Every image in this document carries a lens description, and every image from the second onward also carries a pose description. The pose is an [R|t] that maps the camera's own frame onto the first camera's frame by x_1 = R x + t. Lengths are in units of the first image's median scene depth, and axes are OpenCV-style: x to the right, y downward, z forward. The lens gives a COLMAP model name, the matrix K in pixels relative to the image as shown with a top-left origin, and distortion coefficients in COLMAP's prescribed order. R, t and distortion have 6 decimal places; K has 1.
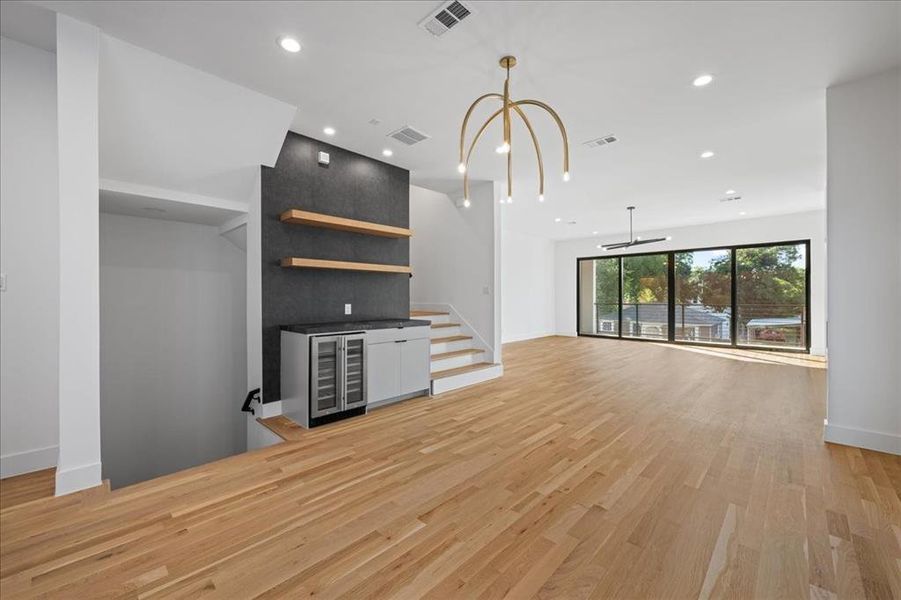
lens RADIAL K [[358.5, 0, 450.2], [0, 358.5, 298.6], [0, 0, 1]] dist [-0.000128, 0.000056]
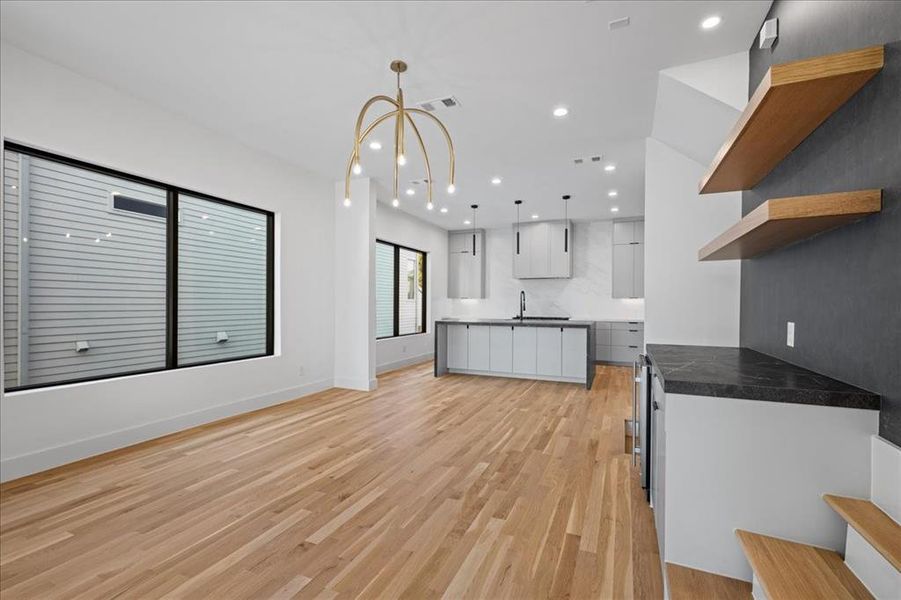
lens RADIAL K [[399.5, 0, 450.0], [0, 399.5, 302.8], [0, 0, 1]] dist [0.003277, 0.000316]
pose [[-0.938437, -0.004716, -0.345419, 0.372825], [-0.005132, 0.999987, 0.000289, -0.006601], [0.345413, 0.002044, -0.938448, 1.904045]]
